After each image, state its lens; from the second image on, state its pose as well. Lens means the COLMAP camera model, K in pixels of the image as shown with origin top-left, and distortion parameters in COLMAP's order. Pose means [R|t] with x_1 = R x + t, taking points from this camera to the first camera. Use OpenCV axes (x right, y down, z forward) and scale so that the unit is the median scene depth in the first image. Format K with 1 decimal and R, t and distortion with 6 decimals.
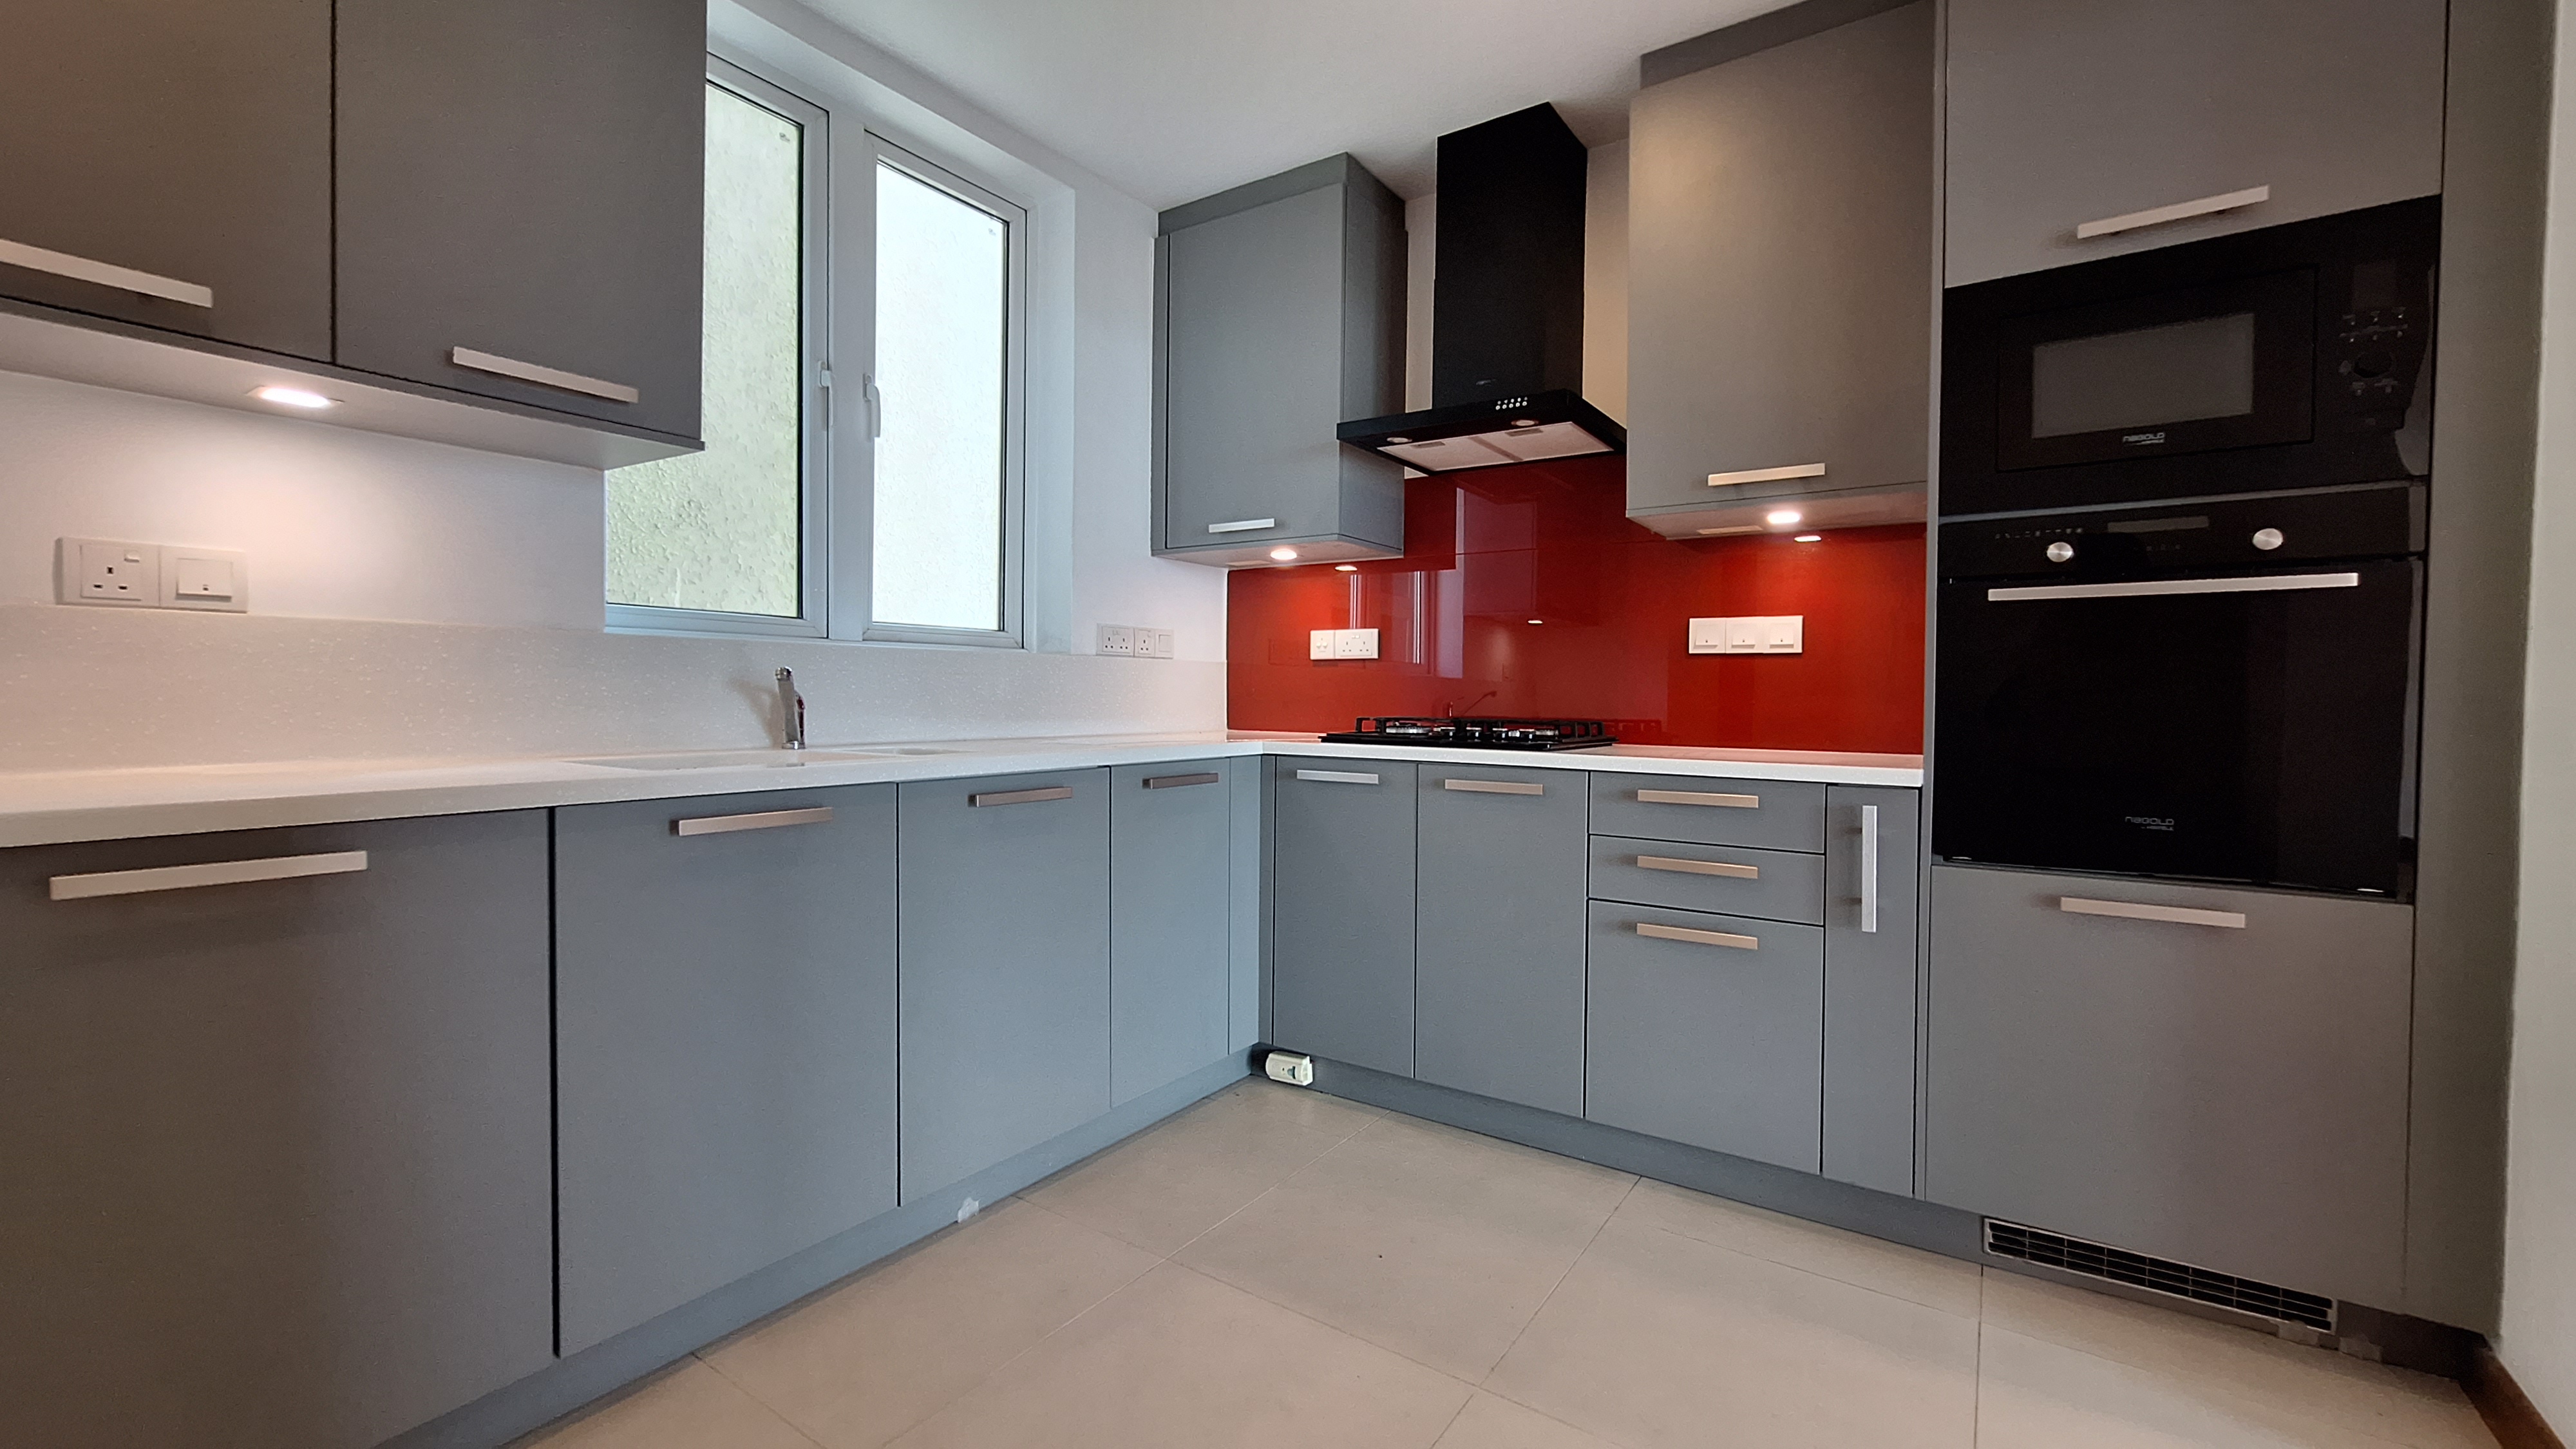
lens RADIAL K [[1026.4, 0, 1302.1], [0, 1026.4, 718.7], [0, 0, 1]] dist [-0.002364, 0.000035]
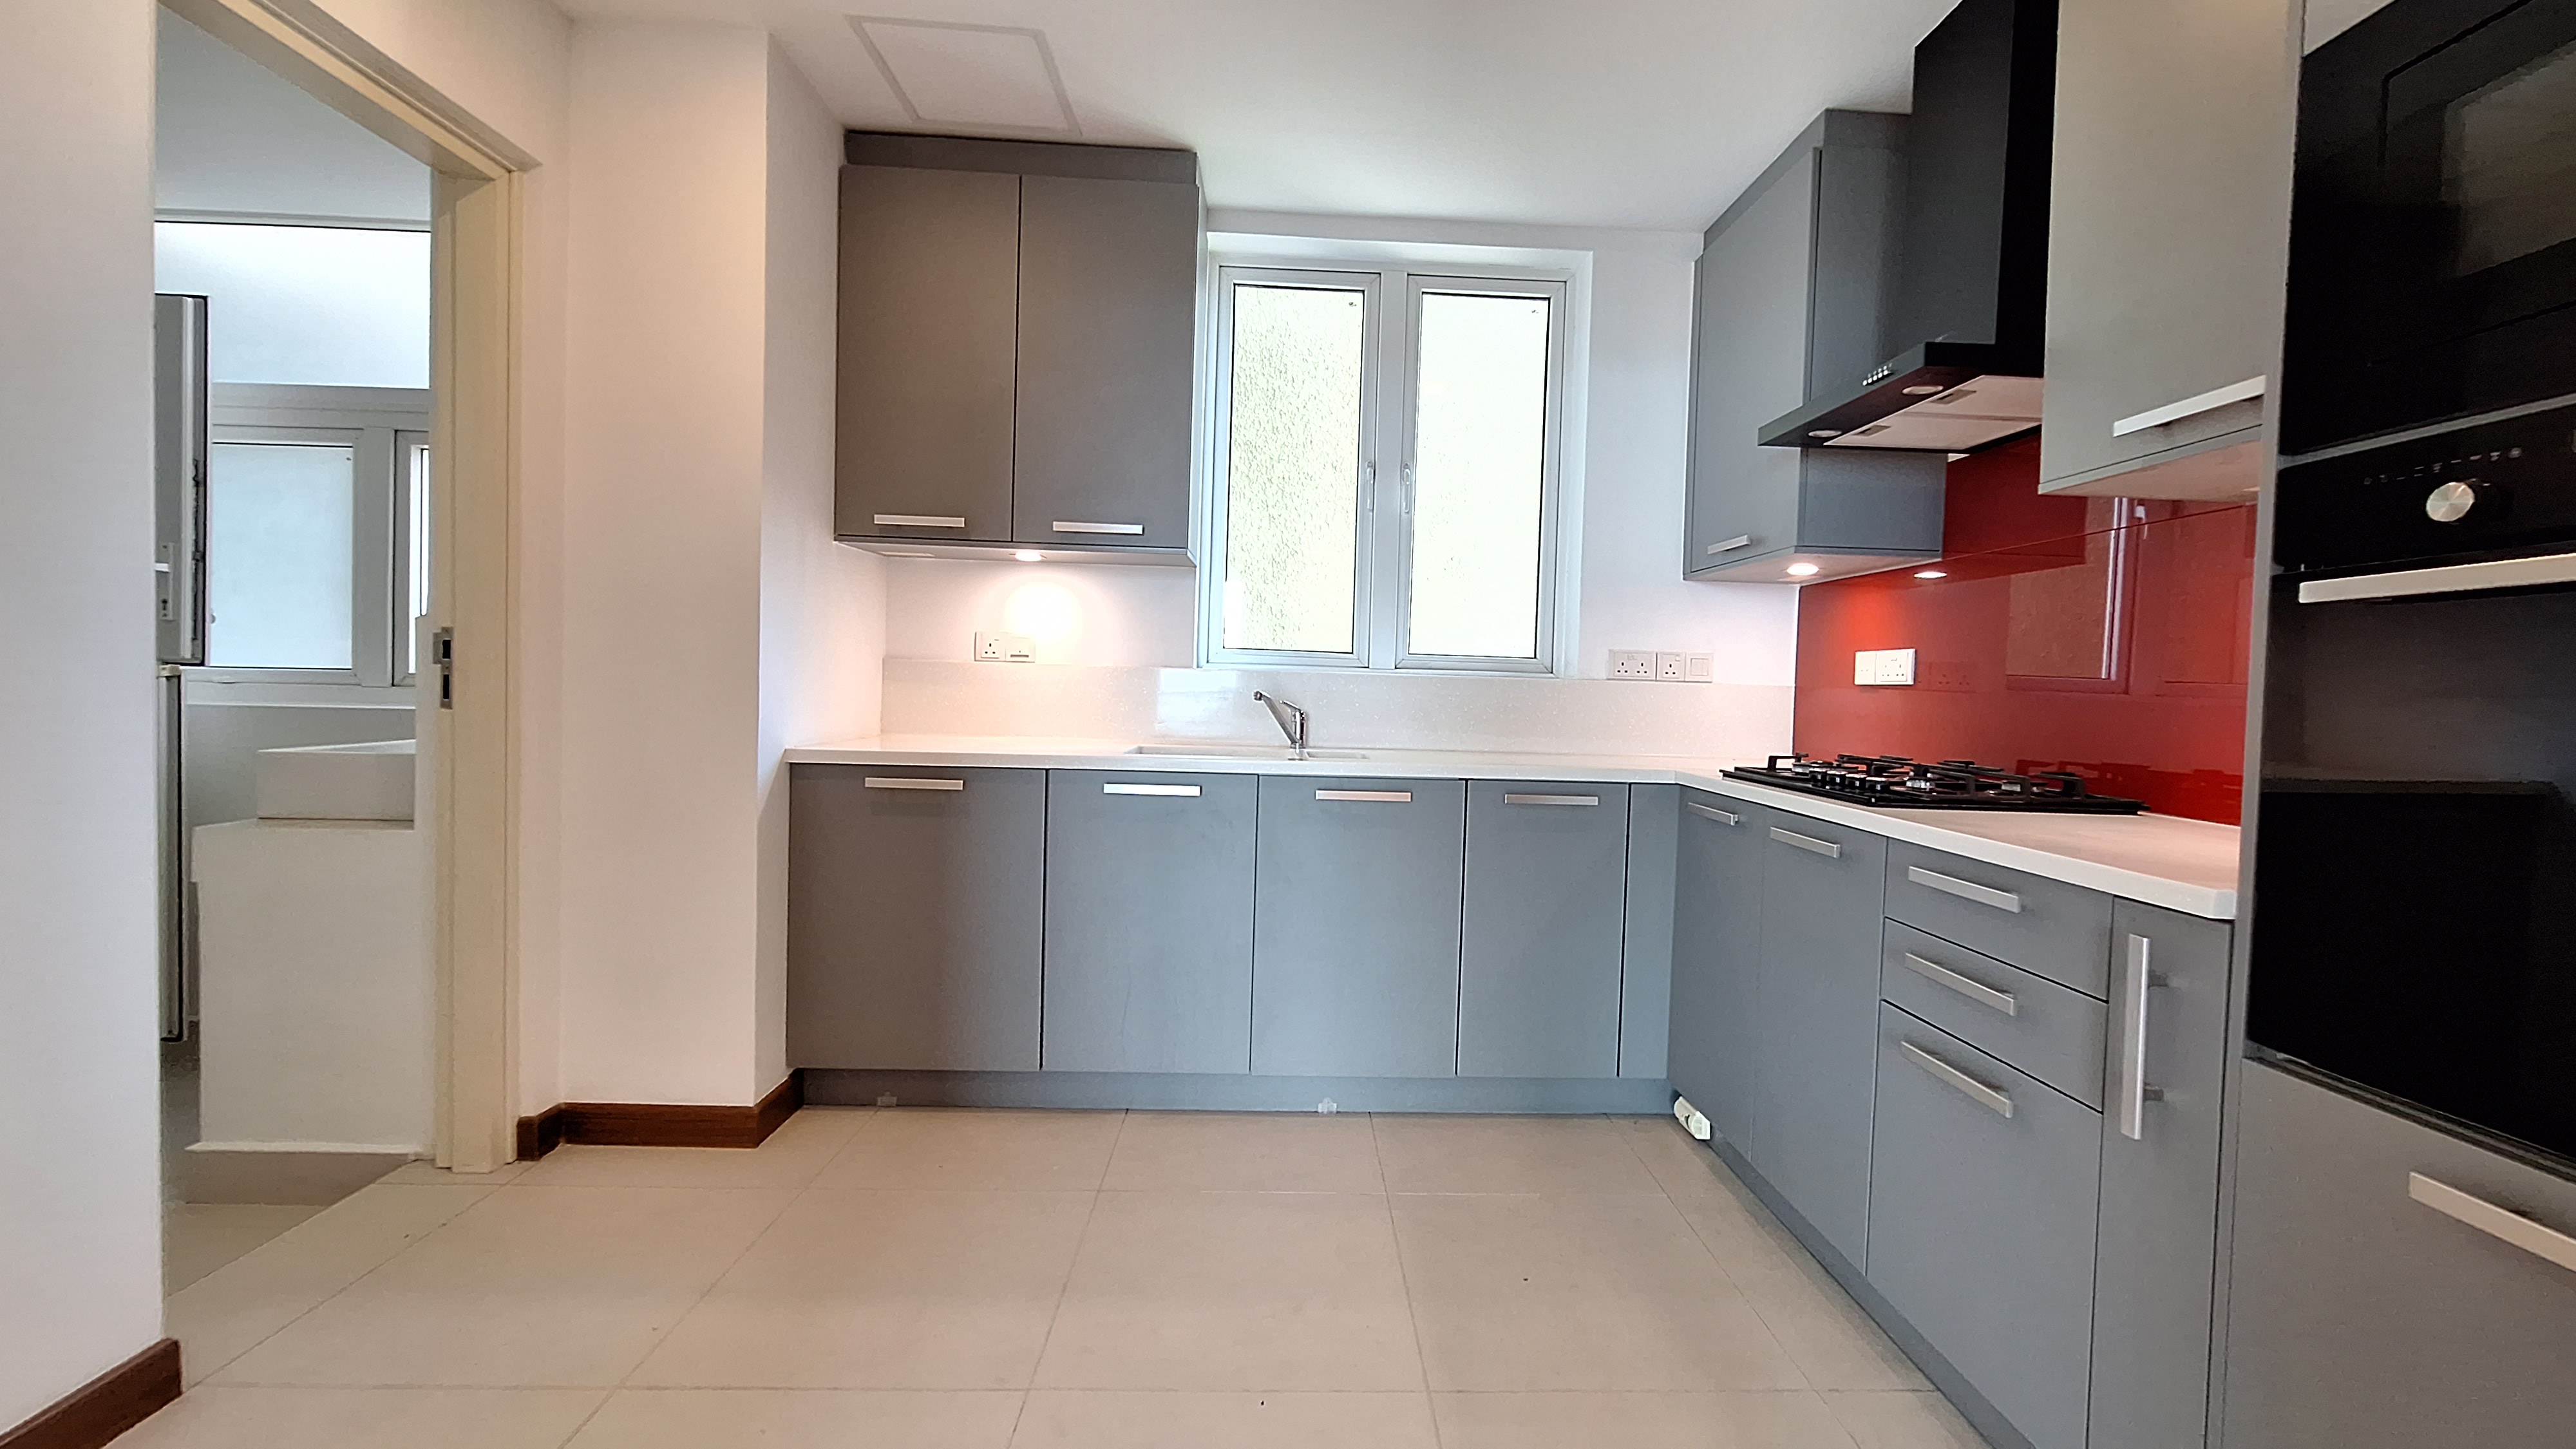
lens RADIAL K [[1026.4, 0, 1336.4], [0, 1026.4, 719.2], [0, 0, 1]] dist [-0.002364, 0.000035]
pose [[0.591214, 0.034313, -0.805785, 0.556734], [-0.042371, 0.999036, 0.011454, -0.024288], [0.805401, 0.027370, 0.592098, 0.168743]]
